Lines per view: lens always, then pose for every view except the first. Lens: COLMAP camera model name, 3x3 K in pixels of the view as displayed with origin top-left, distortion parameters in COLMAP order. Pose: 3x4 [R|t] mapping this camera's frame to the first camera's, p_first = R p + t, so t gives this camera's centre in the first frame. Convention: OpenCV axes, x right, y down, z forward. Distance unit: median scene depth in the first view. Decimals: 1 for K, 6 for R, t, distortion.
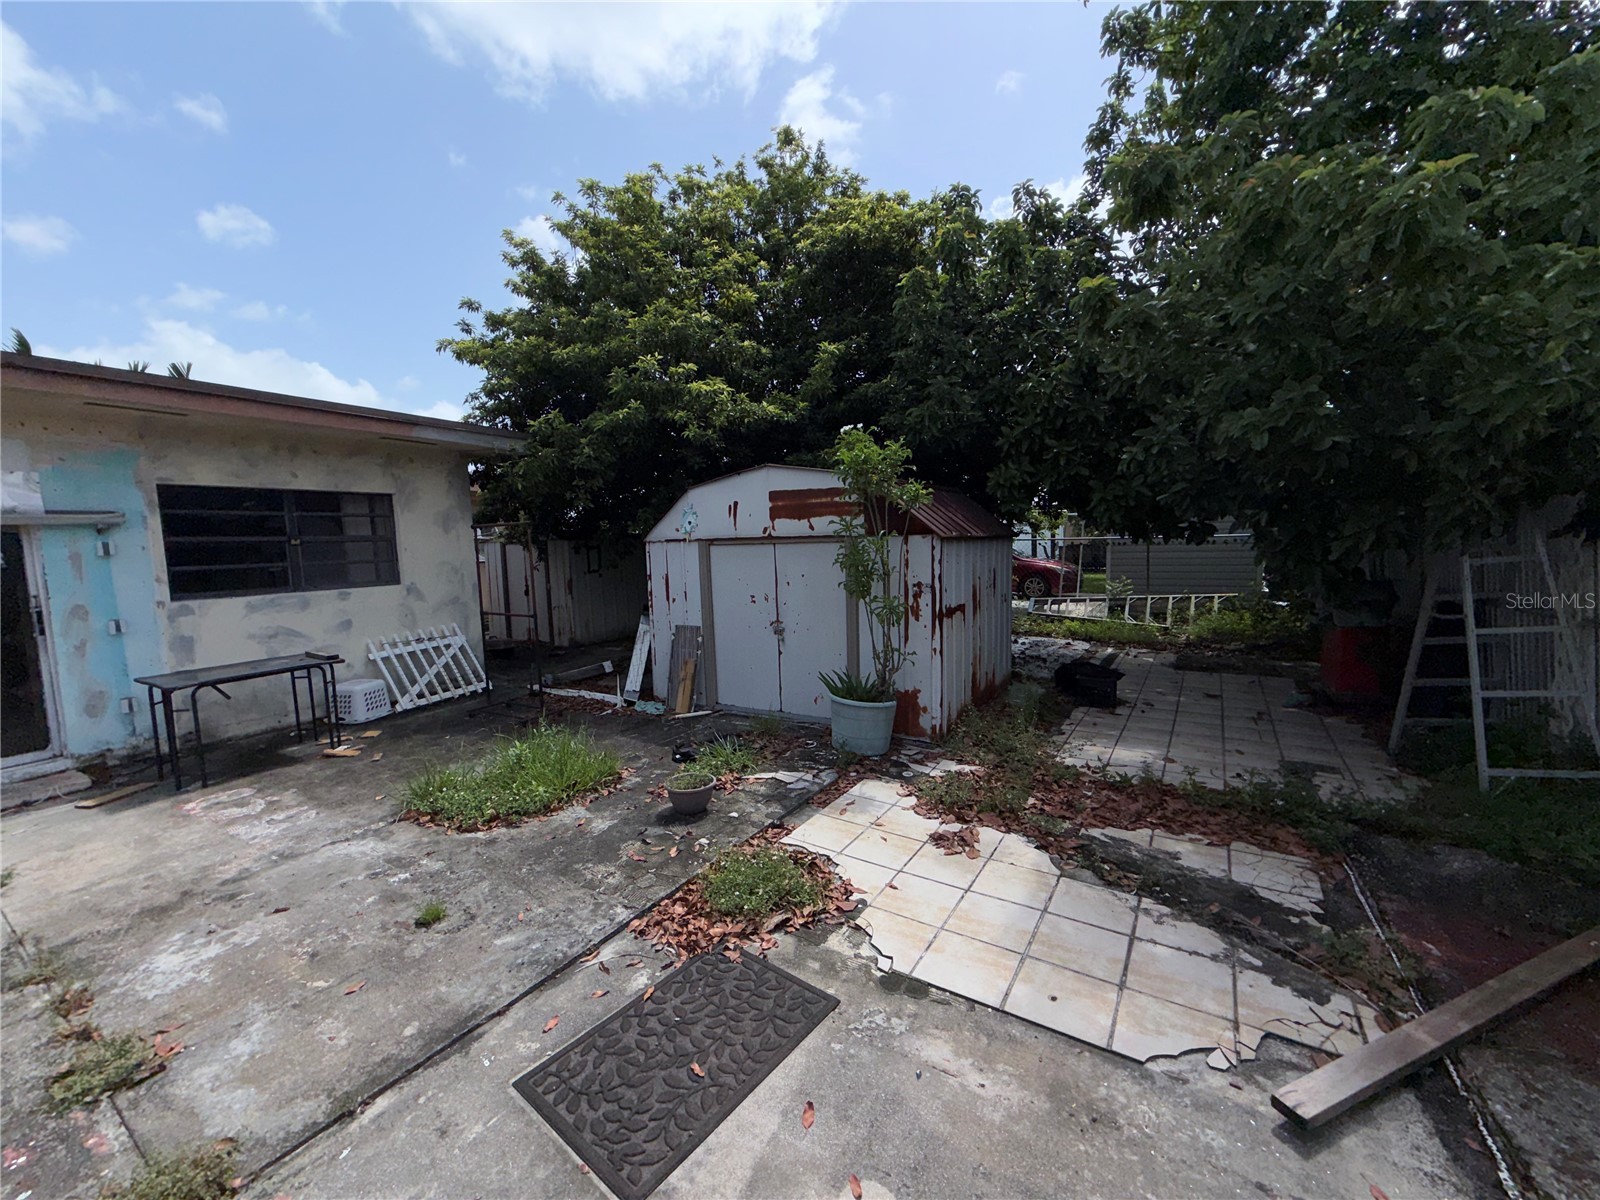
lens RADIAL K [[637.3, 0, 798.4], [0, 637.3, 600.1], [0, 0, 1]] dist [-0.002497, 0.000570]
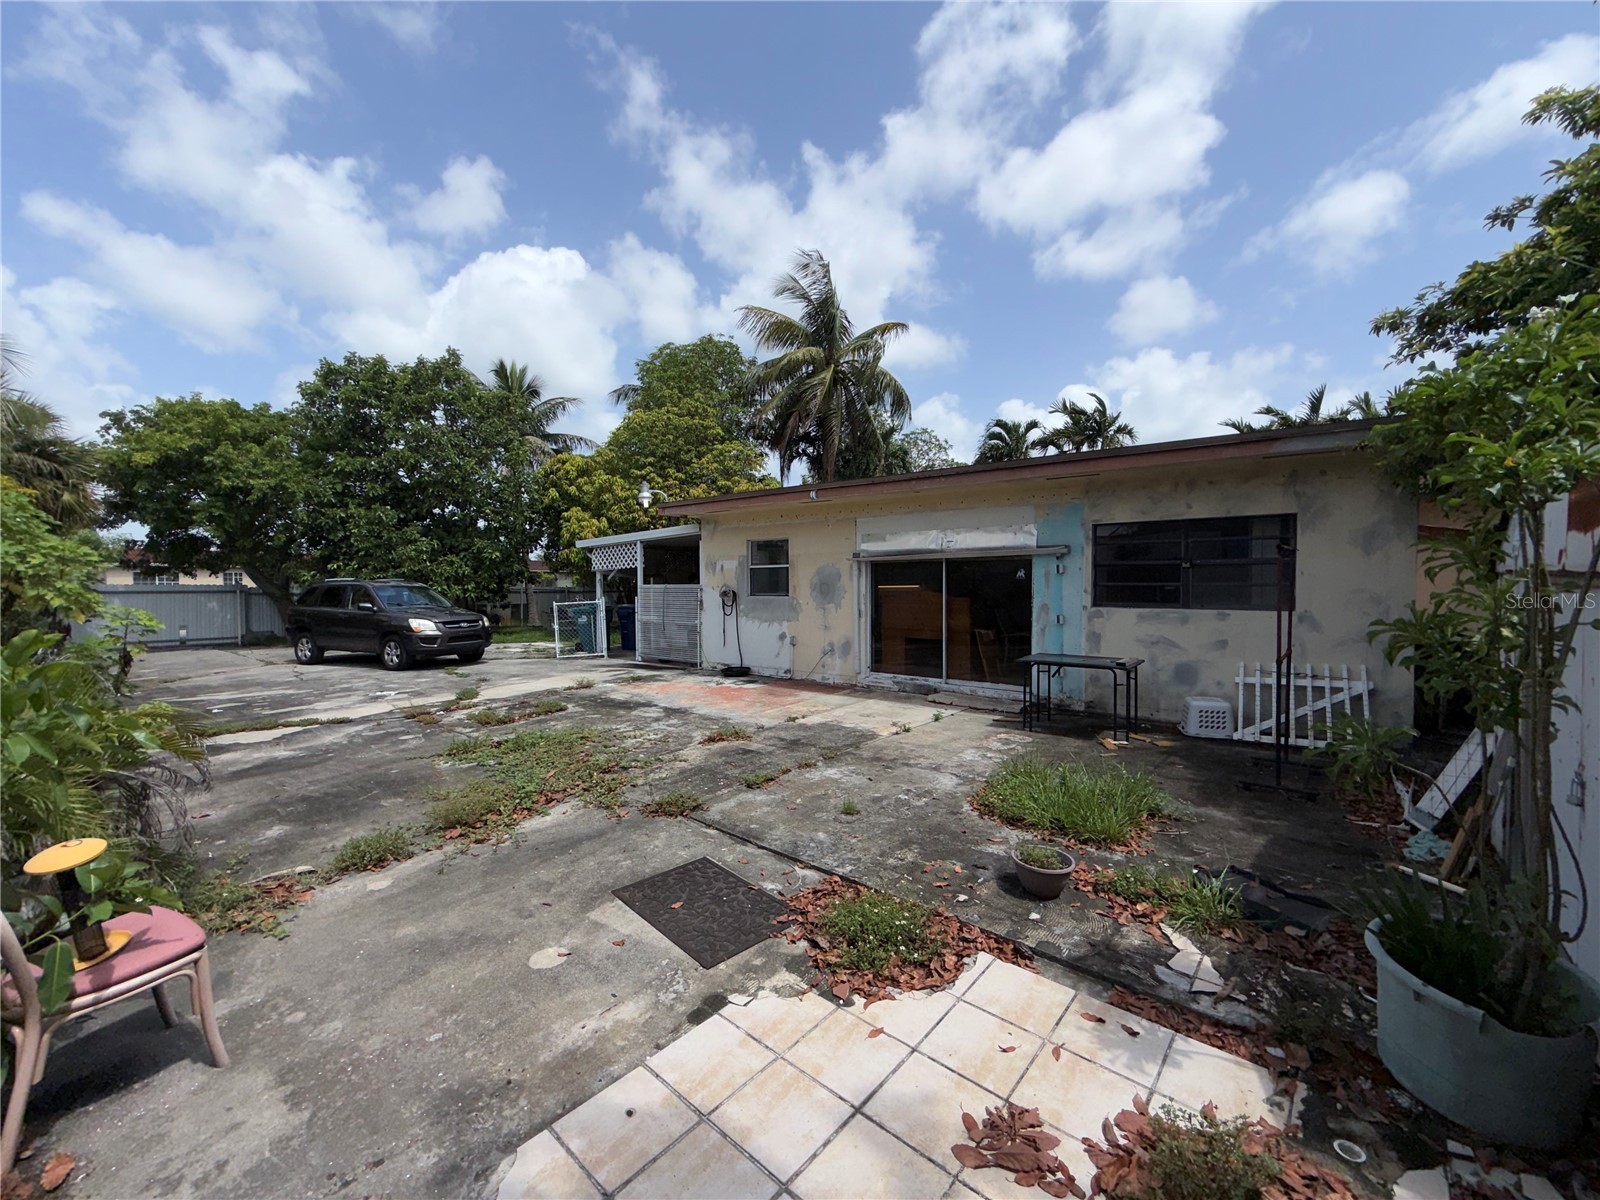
lens RADIAL K [[637.3, 0, 793.0], [0, 637.3, 602.0], [0, 0, 1]] dist [-0.002497, 0.000570]
pose [[-0.159470, 0.072008, -0.984573, 0.667146], [-0.082002, 0.992923, 0.085901, -0.097909], [0.983791, 0.094435, -0.152437, 0.727043]]
